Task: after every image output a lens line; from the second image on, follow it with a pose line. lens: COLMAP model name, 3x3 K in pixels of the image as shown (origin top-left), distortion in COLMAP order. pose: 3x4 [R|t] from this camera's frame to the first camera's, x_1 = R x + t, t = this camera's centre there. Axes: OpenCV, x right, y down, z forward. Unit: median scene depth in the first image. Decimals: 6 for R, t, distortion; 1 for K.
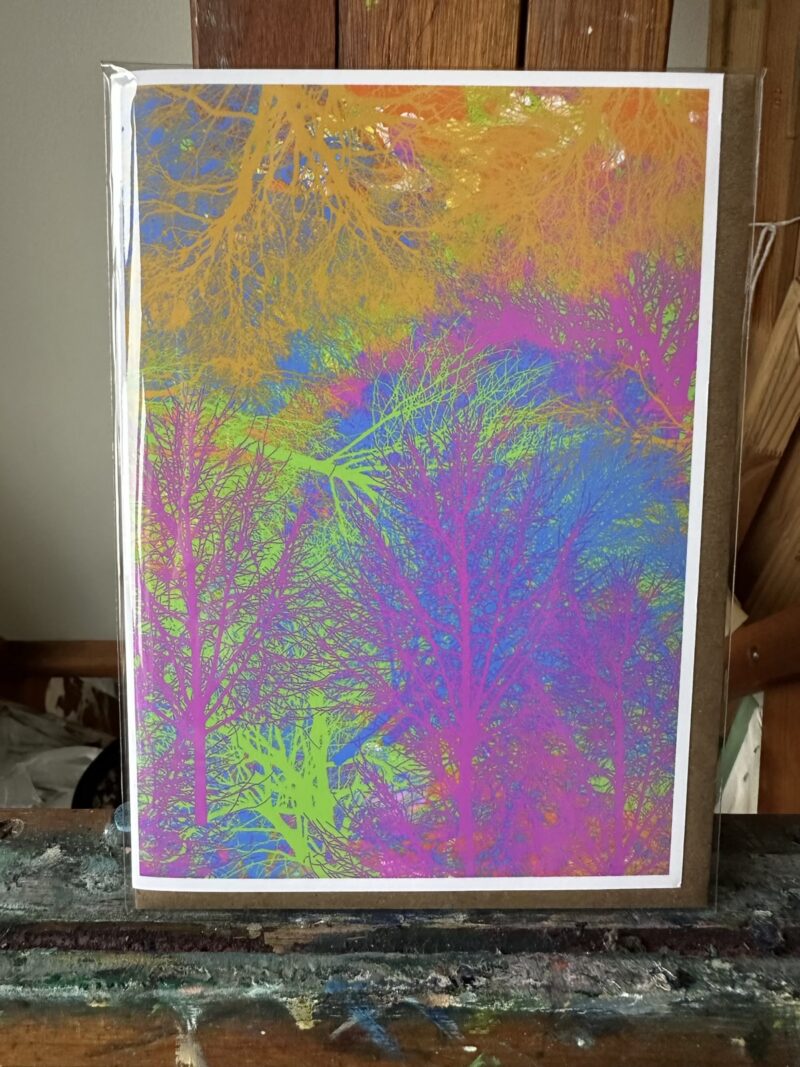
lens RADIAL K [[745.4, 0, 344.0], [0, 745.4, 504.7], [0, 0, 1]] dist [-0.005040, -0.001089]
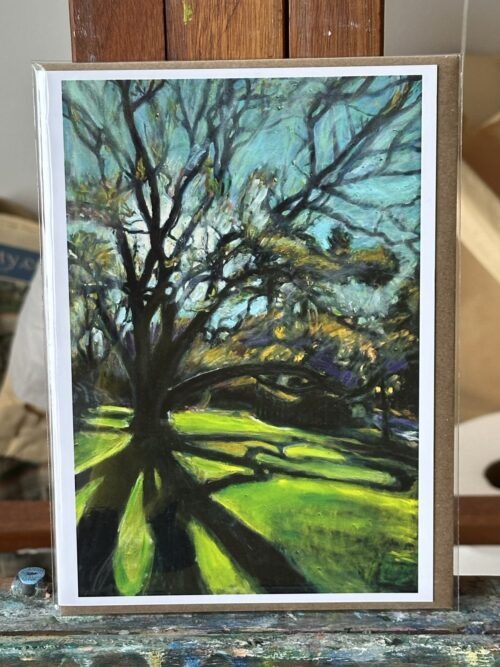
lens RADIAL K [[1522.7, 0, 241.4], [0, 1522.7, 357.9], [0, 0, 1]] dist [0.144471, 0.000000]
pose [[0.999375, -0.016569, -0.031211, 0.238321], [0.017643, 0.999251, 0.034432, -0.080204], [0.030618, -0.034961, 0.998920, -2.214371]]
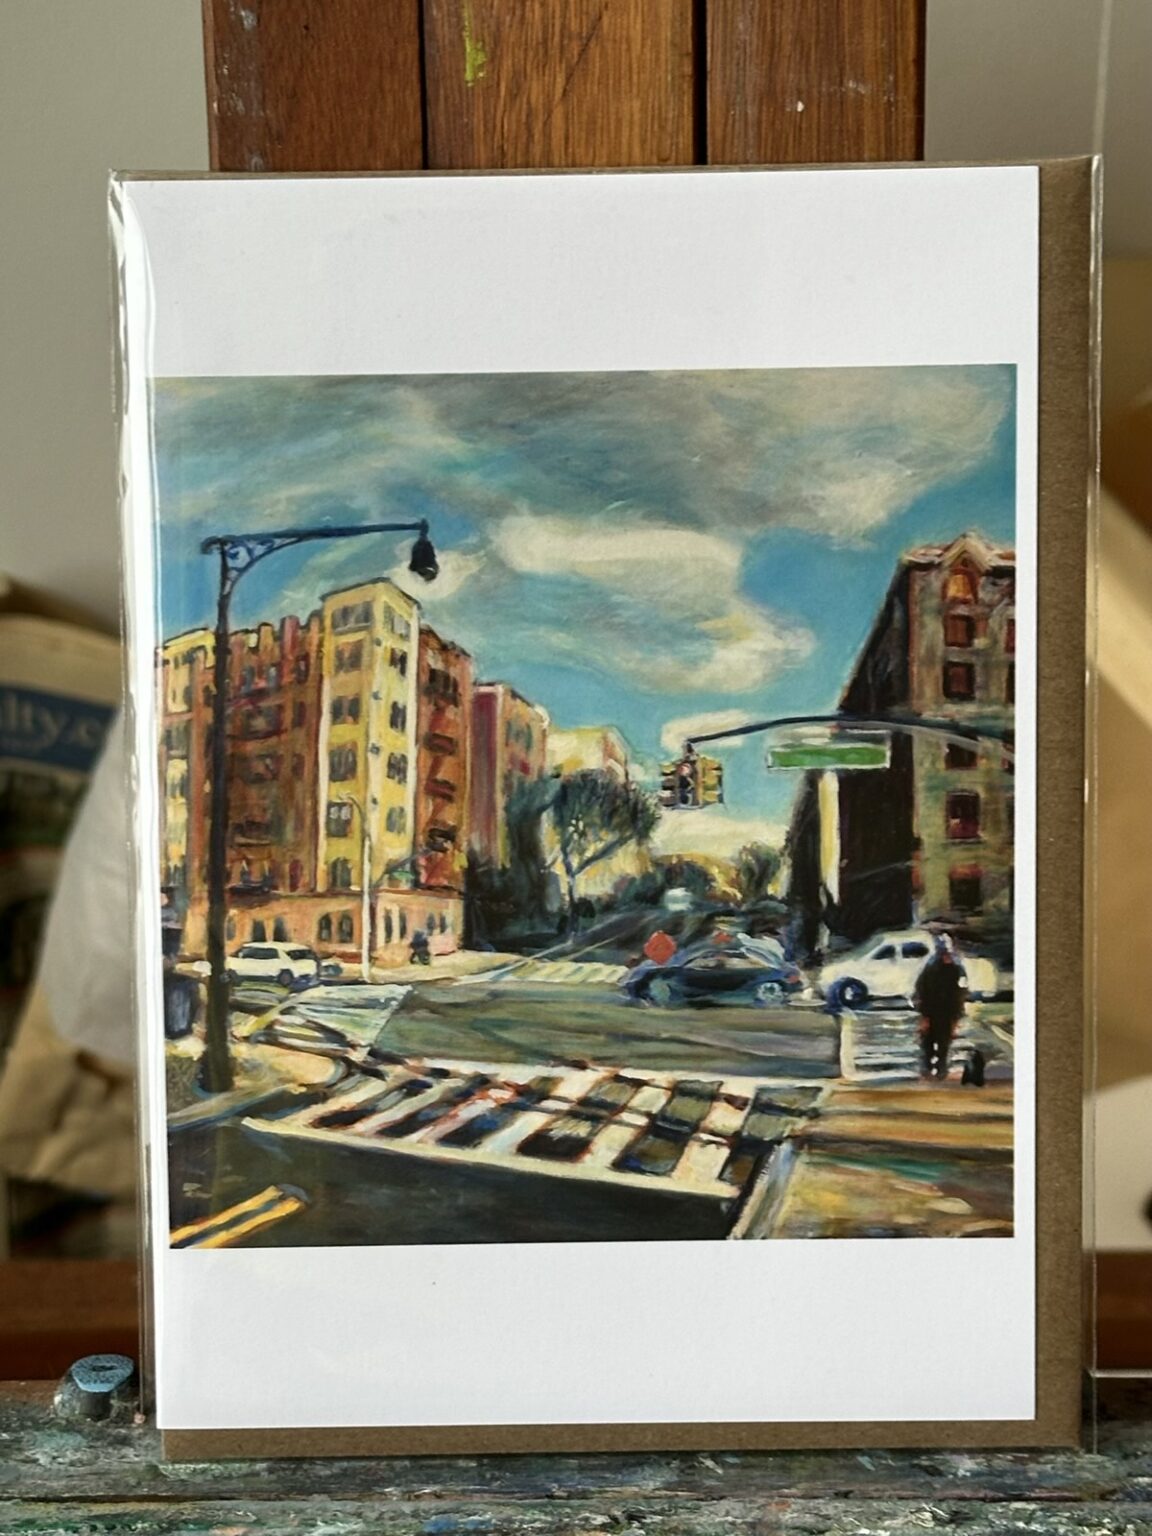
lens RADIAL K [[3506.5, 0, 555.1], [0, 3506.5, 830.1], [0, 0, 1]] dist [0.144471, 0.000000]
pose [[0.999334, -0.015735, -0.032937, 0.206081], [0.015056, 0.999671, -0.020771, 0.077874], [0.033253, 0.020262, 0.999242, -2.193113]]
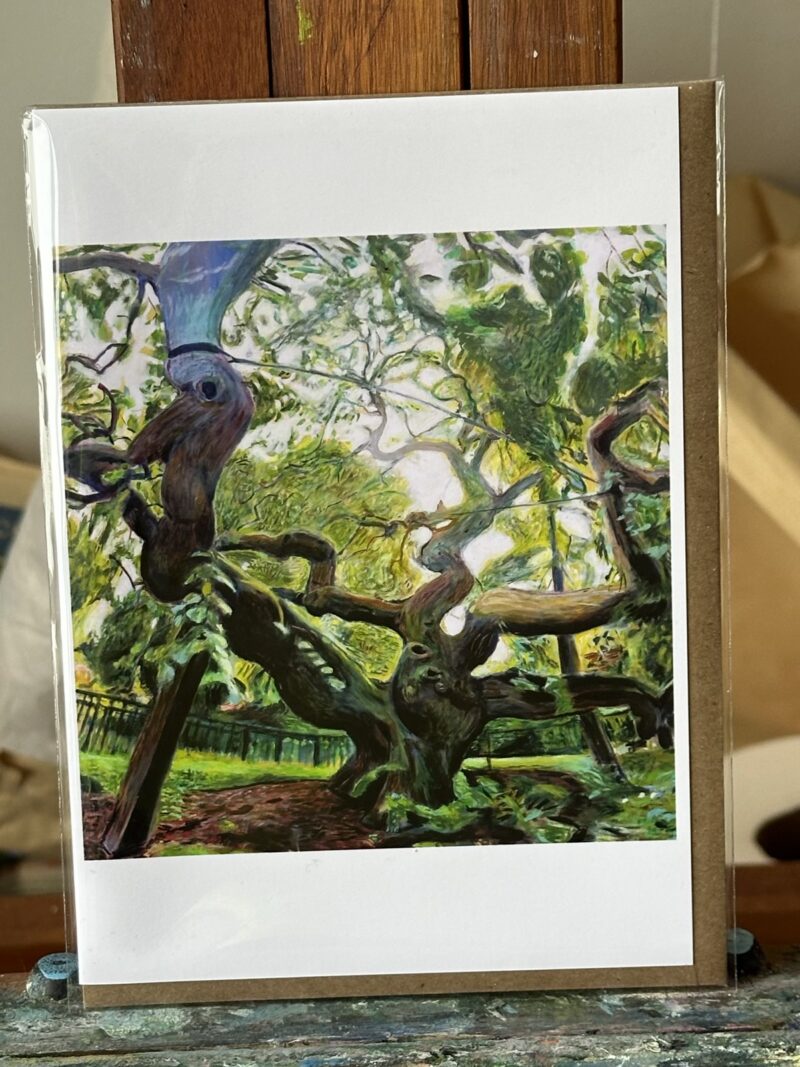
lens RADIAL K [[2435.8, 0, 384.2], [0, 2435.8, 566.8], [0, 0, 1]] dist [0.144471, 0.000000]
pose [[0.999010, -0.044352, 0.003538, 0.098062], [0.044445, 0.998466, -0.033026, 0.114331], [-0.002068, 0.033151, 0.999448, -2.135720]]
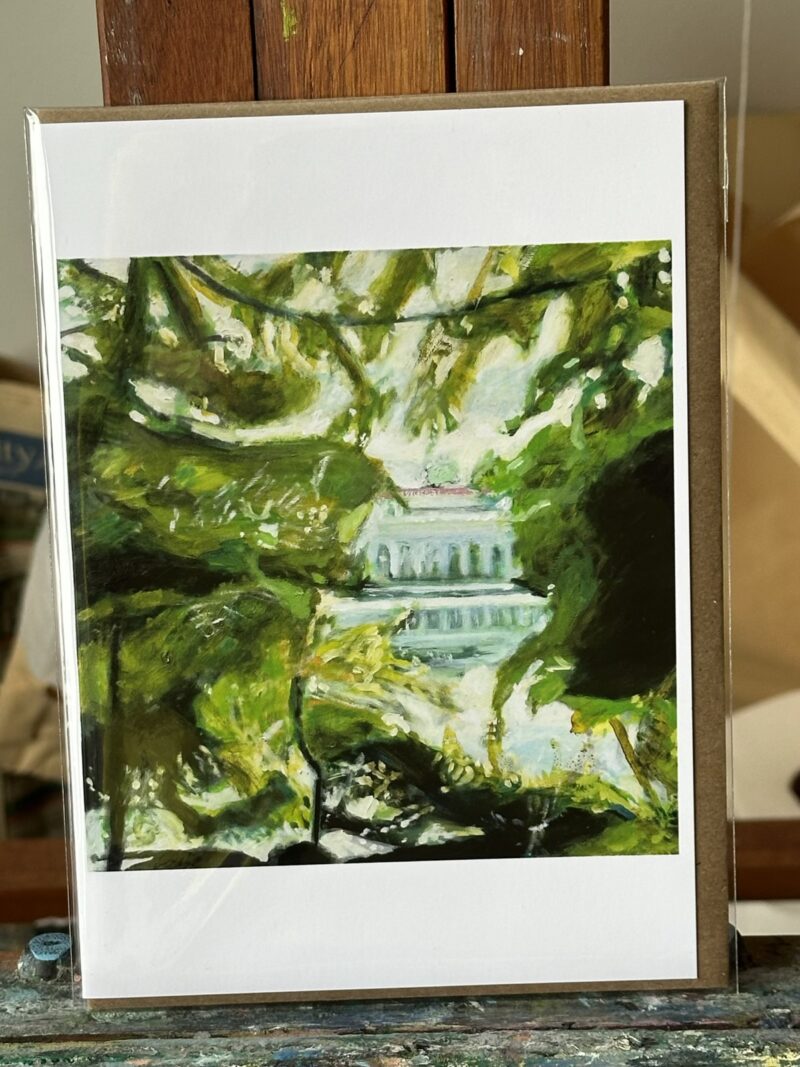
lens RADIAL K [[2435.8, 0, 393.2], [0, 2435.8, 577.8], [0, 0, 1]] dist [0.144471, 0.000000]
pose [[0.998859, -0.033239, -0.034290, 0.255287], [0.033746, 0.999328, 0.014317, -0.018885], [0.033791, -0.015458, 0.999309, -2.152975]]
